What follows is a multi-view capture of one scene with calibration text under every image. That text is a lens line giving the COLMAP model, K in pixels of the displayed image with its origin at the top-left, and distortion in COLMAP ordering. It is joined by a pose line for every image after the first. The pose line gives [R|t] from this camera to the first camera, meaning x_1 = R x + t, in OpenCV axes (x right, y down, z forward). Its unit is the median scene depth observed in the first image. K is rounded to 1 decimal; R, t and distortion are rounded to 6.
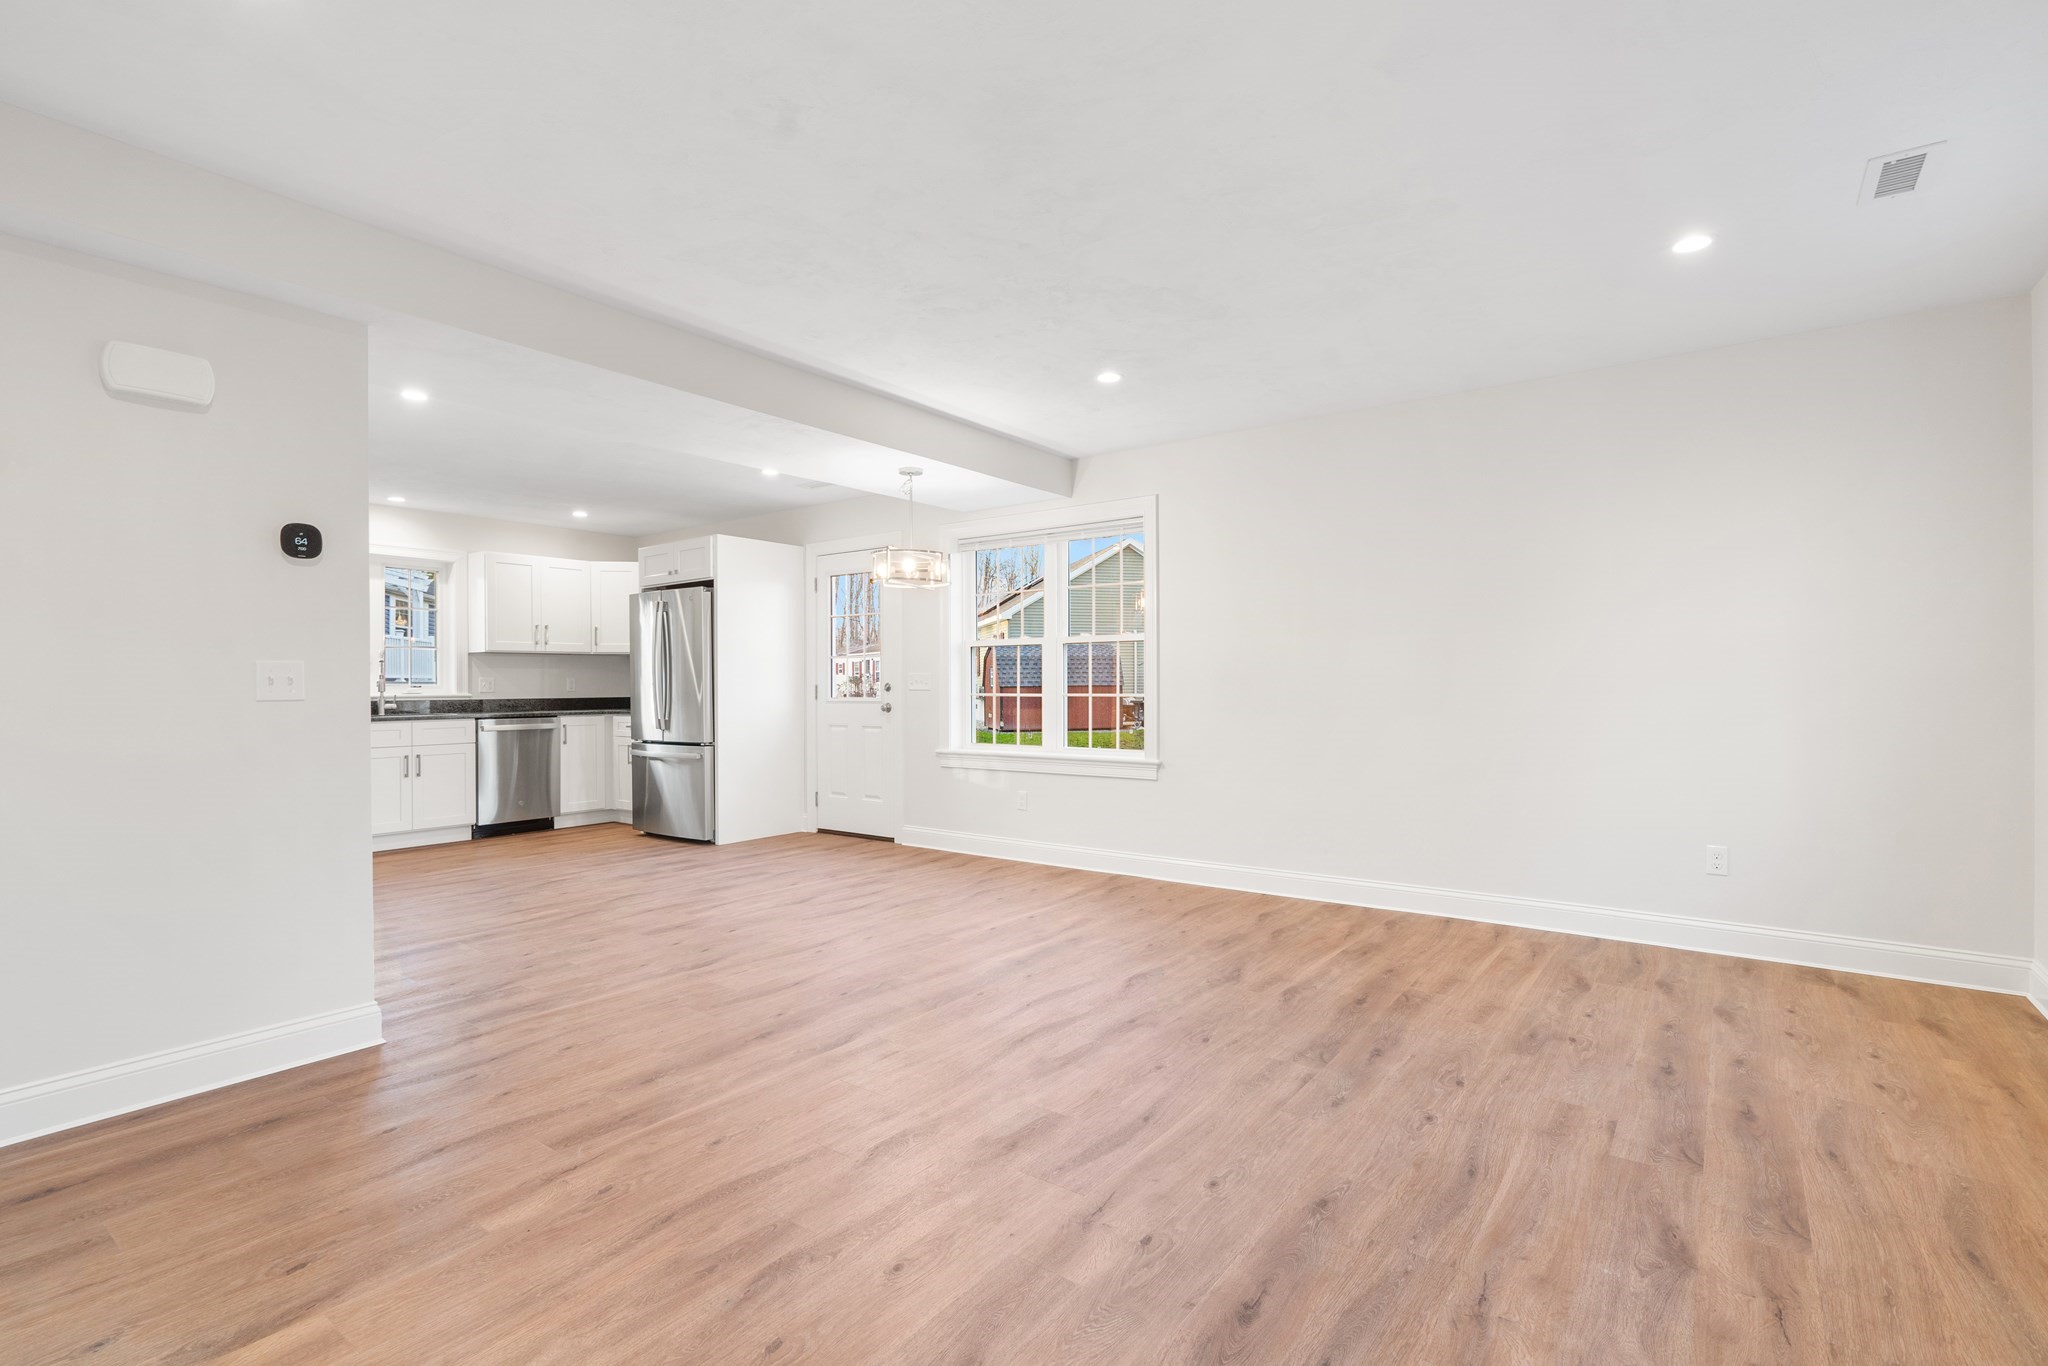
lens RADIAL K [[961.3, 0, 970.6], [0, 961.3, 686.6], [0, 0, 1]] dist [-0.003597, -0.000251]
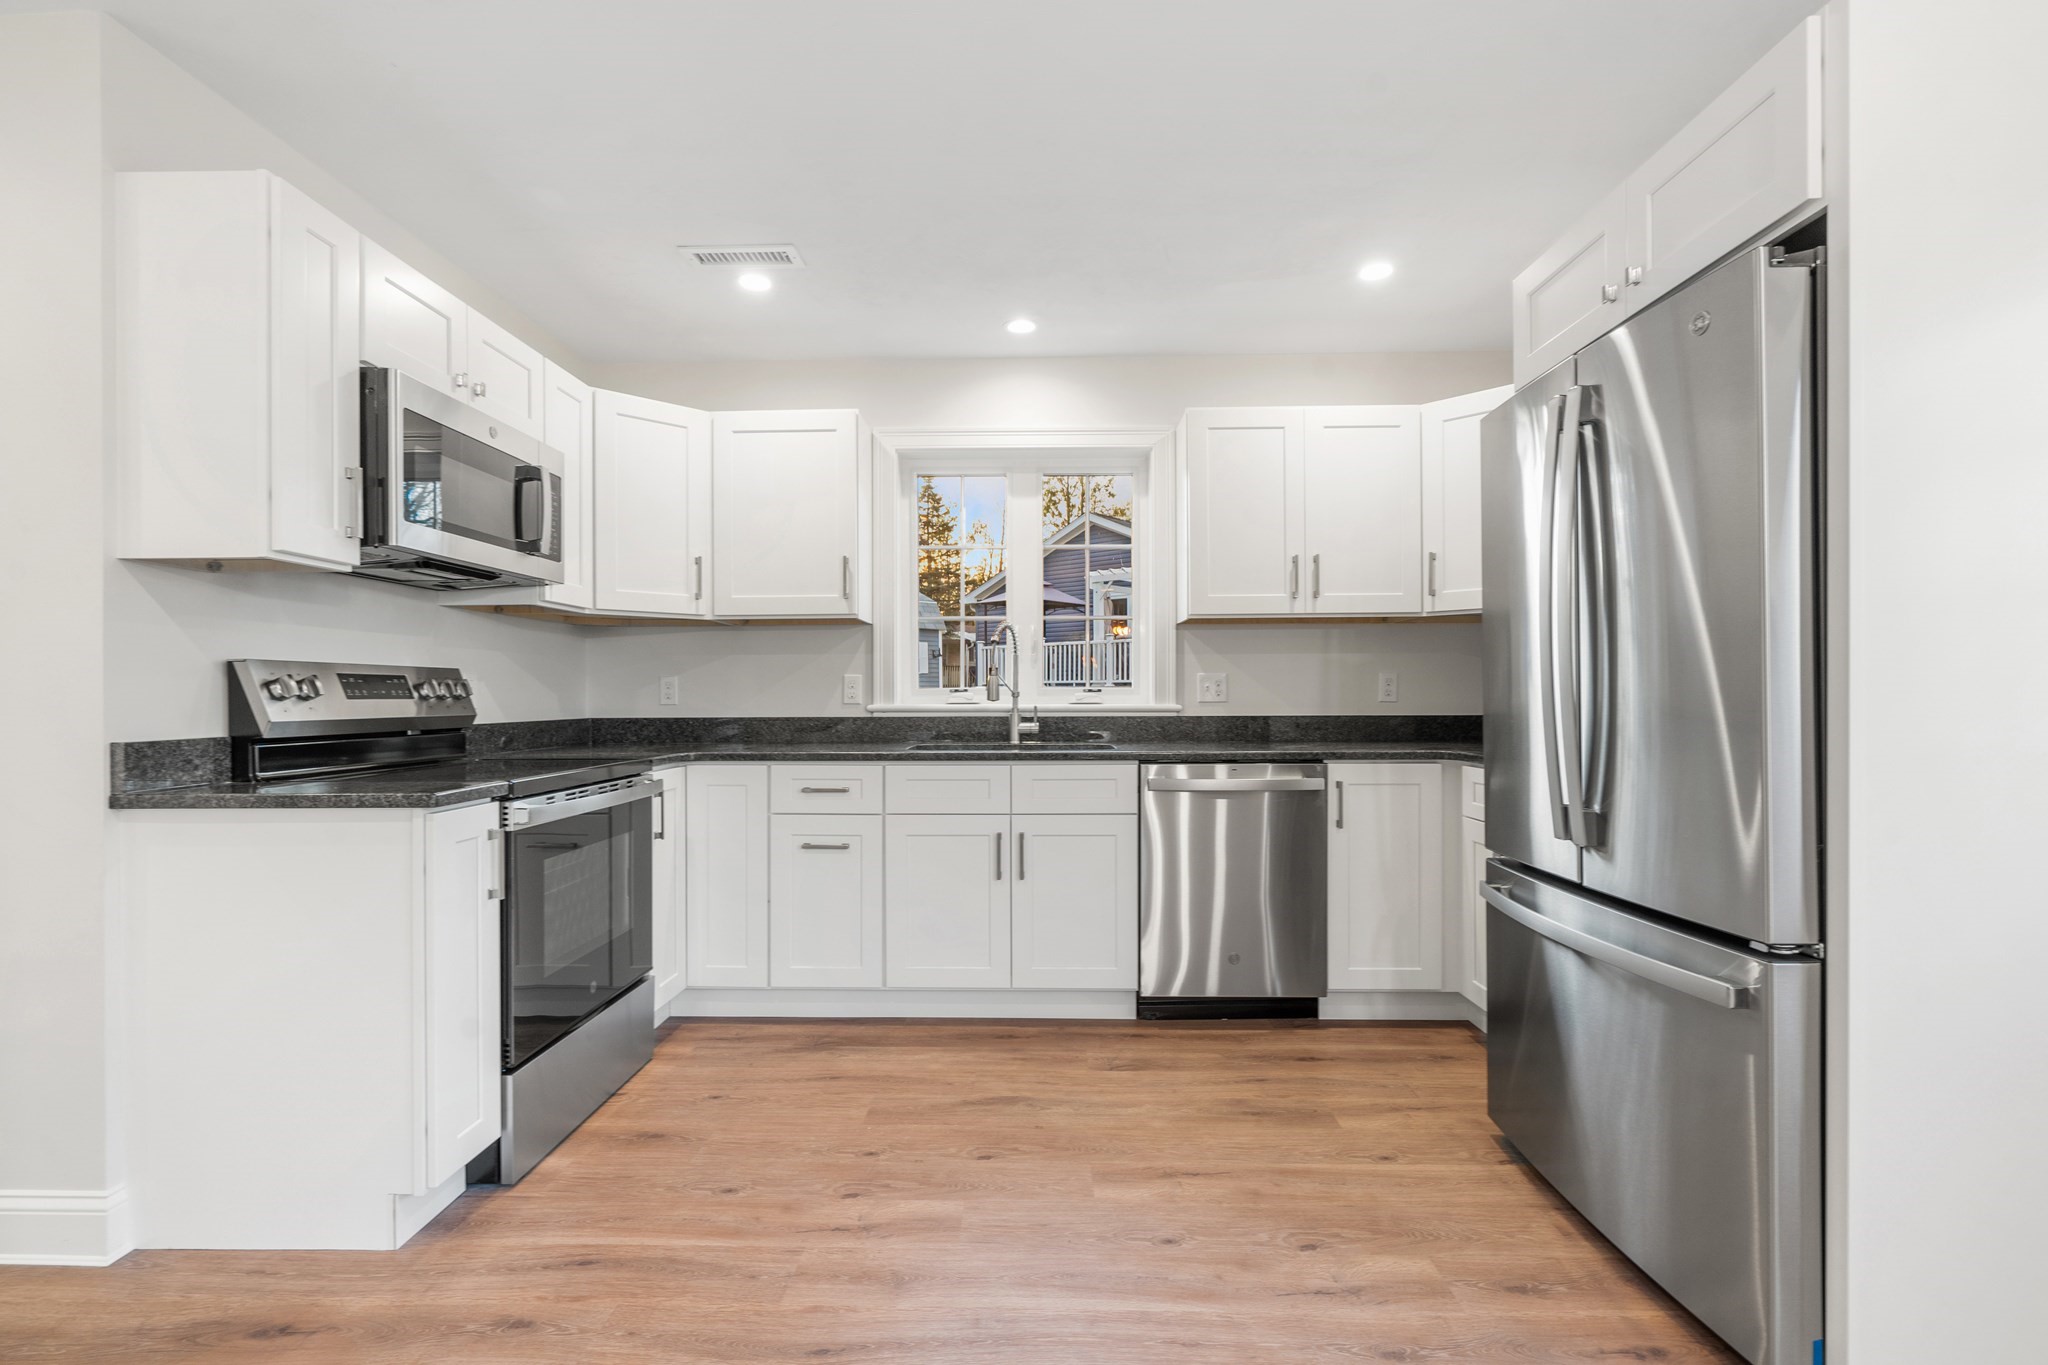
lens RADIAL K [[937.0, 0, 1020.3], [0, 937.0, 694.2], [0, 0, 1]] dist [-0.000971, 0.000527]
pose [[0.619685, 0.004324, -0.784839, -0.213242], [-0.000092, 0.999985, 0.005436, -0.000939], [0.784851, -0.003297, 0.619676, 0.723478]]
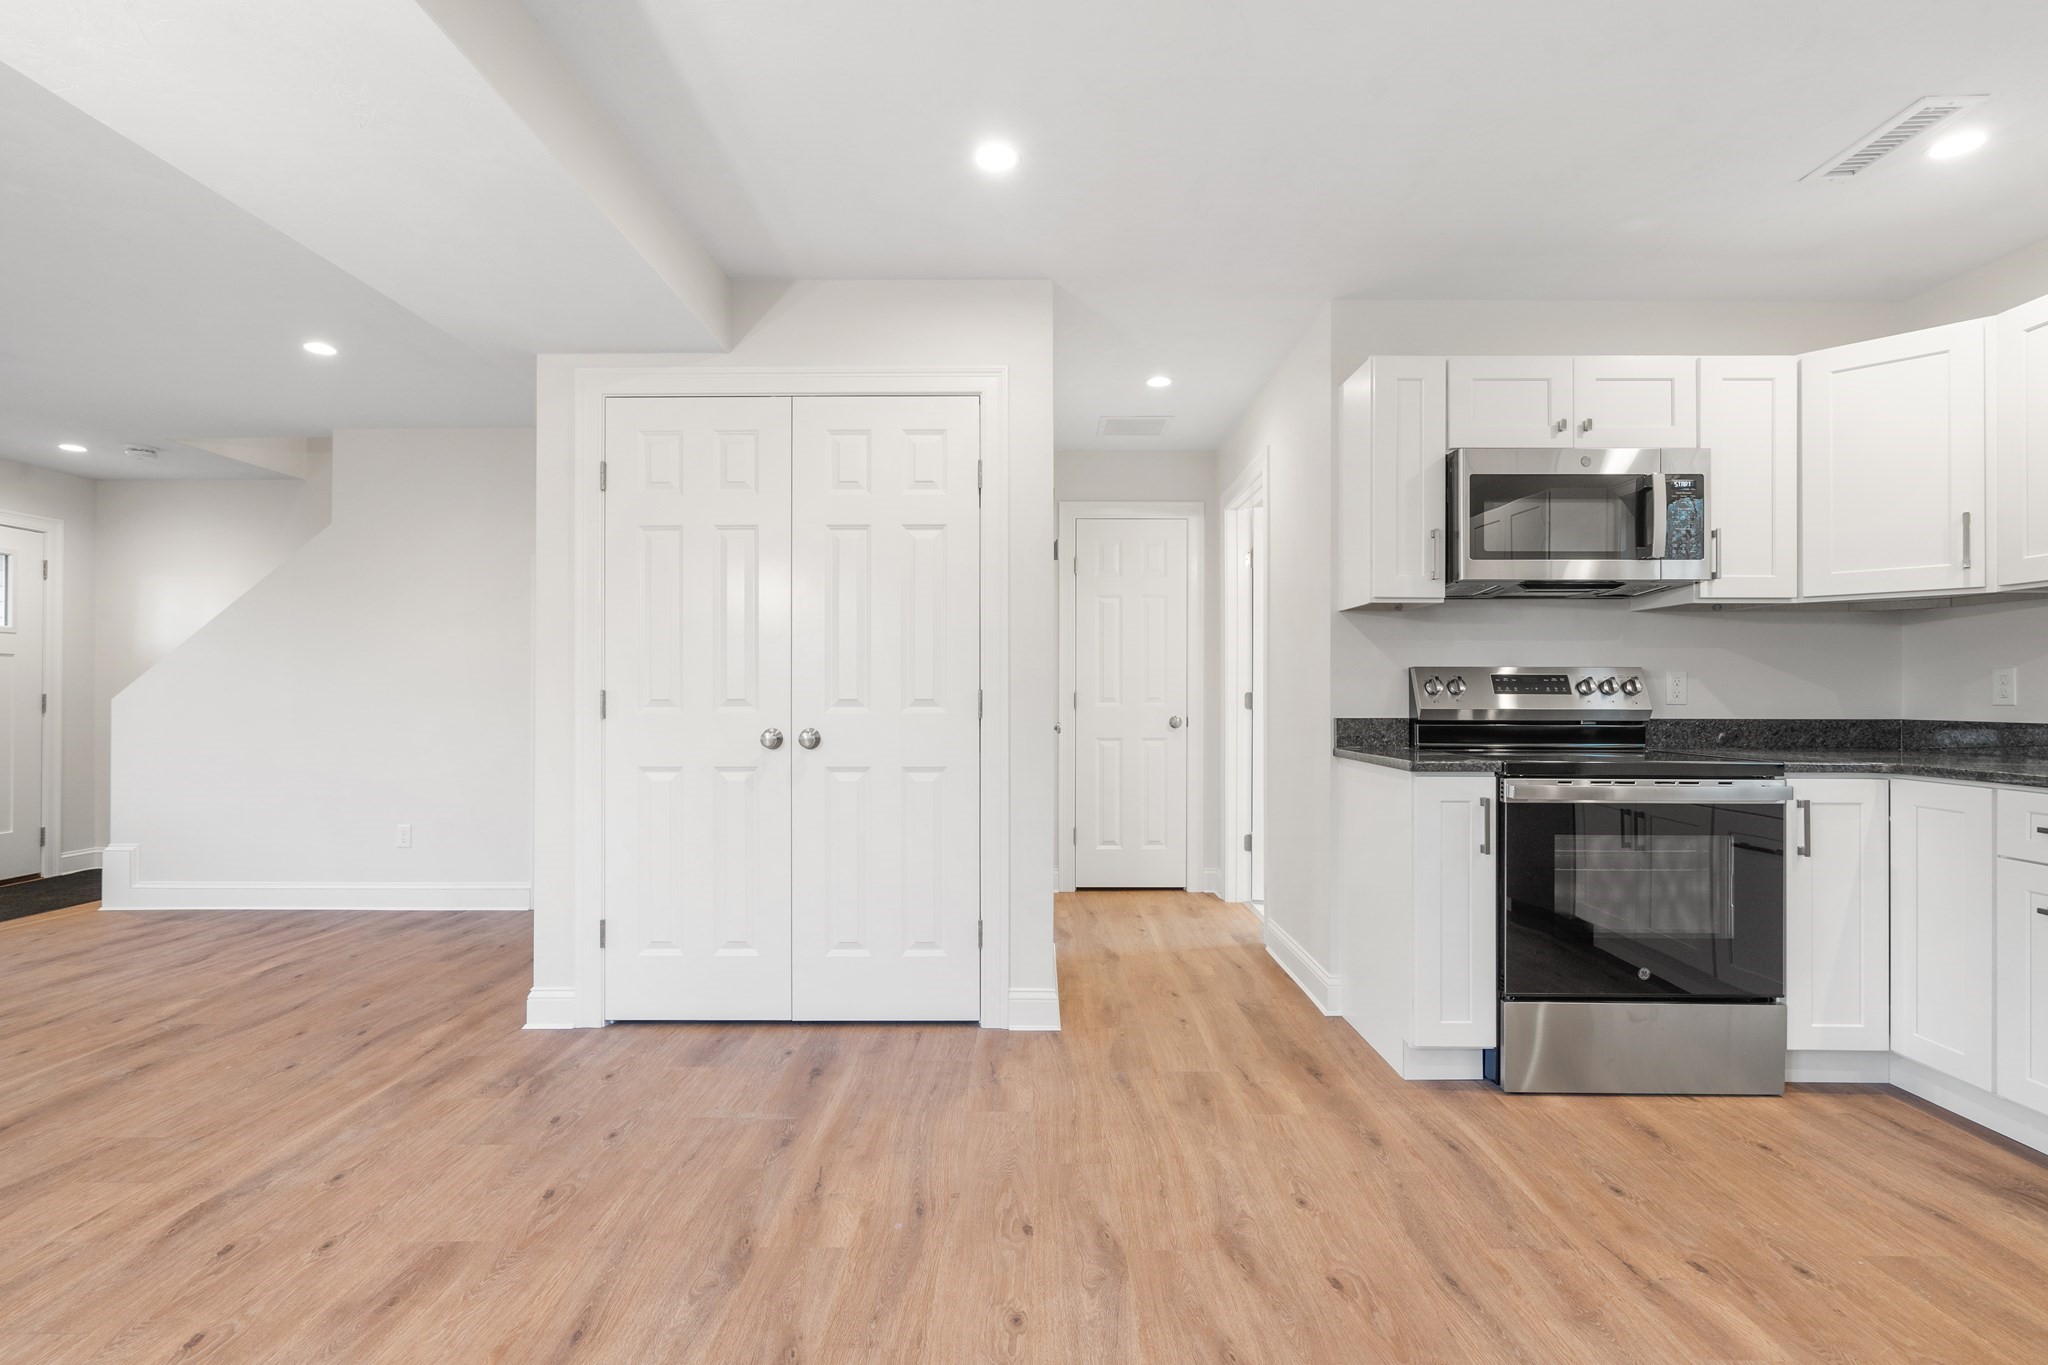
lens RADIAL K [[928.8, 0, 1031.9], [0, 928.8, 690.2], [0, 0, 1]] dist [-0.000703, -0.000189]
pose [[-0.767591, 0.003370, -0.640931, -0.172006], [0.003482, 0.999993, 0.001088, -0.000409], [0.640931, -0.001397, -0.767597, 0.955849]]
